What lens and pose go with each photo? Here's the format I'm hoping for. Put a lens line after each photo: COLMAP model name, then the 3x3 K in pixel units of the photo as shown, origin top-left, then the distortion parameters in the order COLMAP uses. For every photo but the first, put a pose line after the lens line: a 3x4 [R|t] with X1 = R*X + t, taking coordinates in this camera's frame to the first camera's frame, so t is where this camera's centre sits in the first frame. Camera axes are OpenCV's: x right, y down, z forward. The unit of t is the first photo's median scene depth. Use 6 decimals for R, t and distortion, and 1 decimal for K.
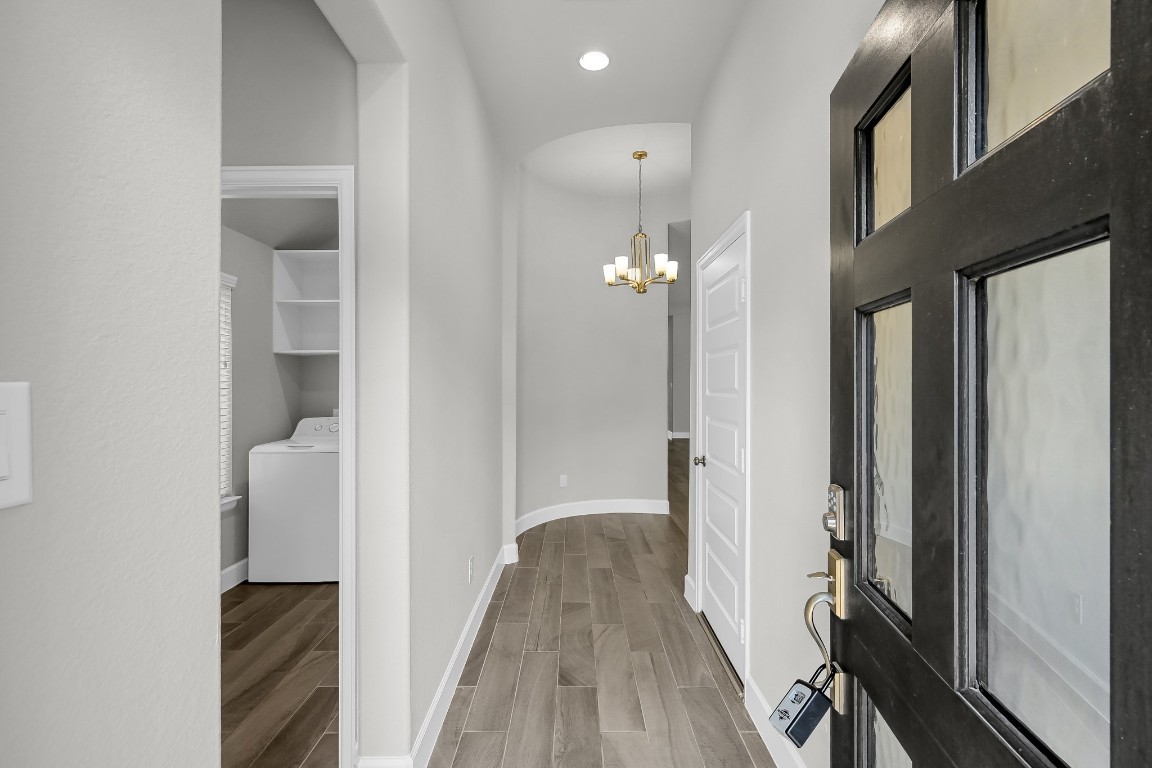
lens RADIAL K [[518.6, 0, 577.0], [0, 518.6, 383.6], [0, 0, 1]] dist [0.004697, 0.000330]
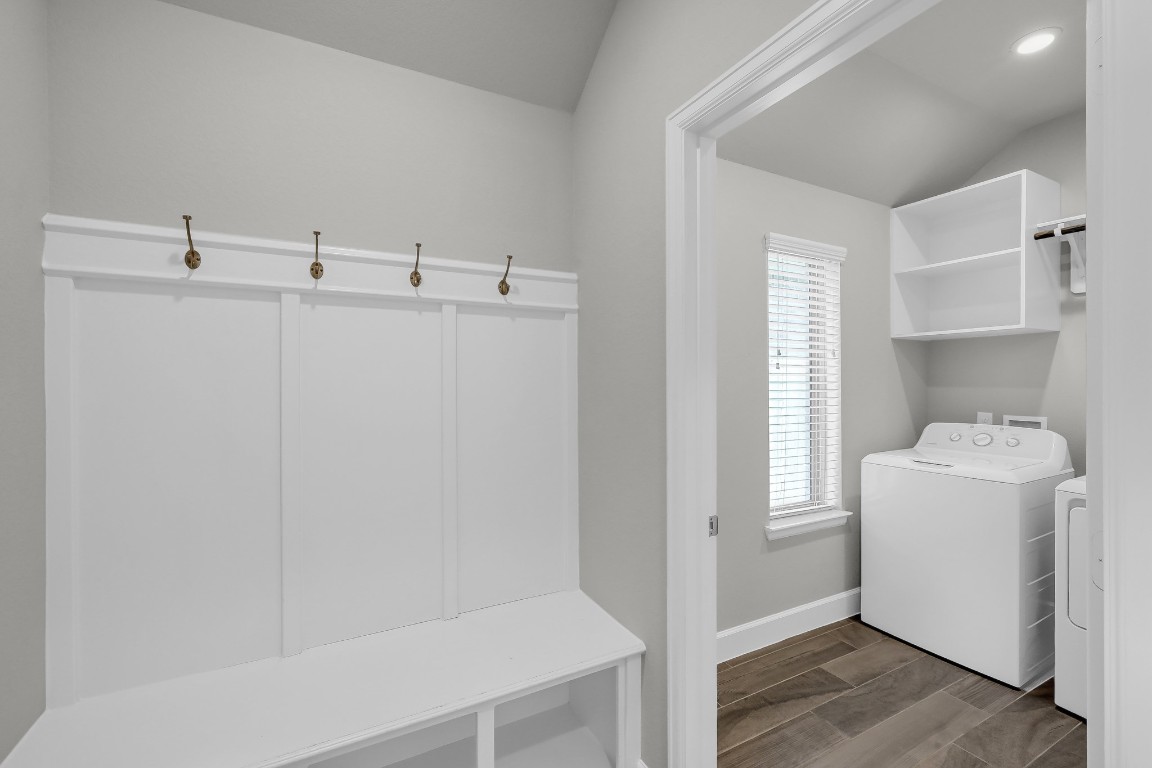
lens RADIAL K [[492.2, 0, 577.1], [0, 492.2, 385.4], [0, 0, 1]] dist [0.005435, -0.000556]
pose [[0.466262, -0.000896, -0.884646, -0.151088], [0.003075, 0.999995, 0.000608, 0.012027], [0.884641, -0.003004, 0.466263, 0.239826]]
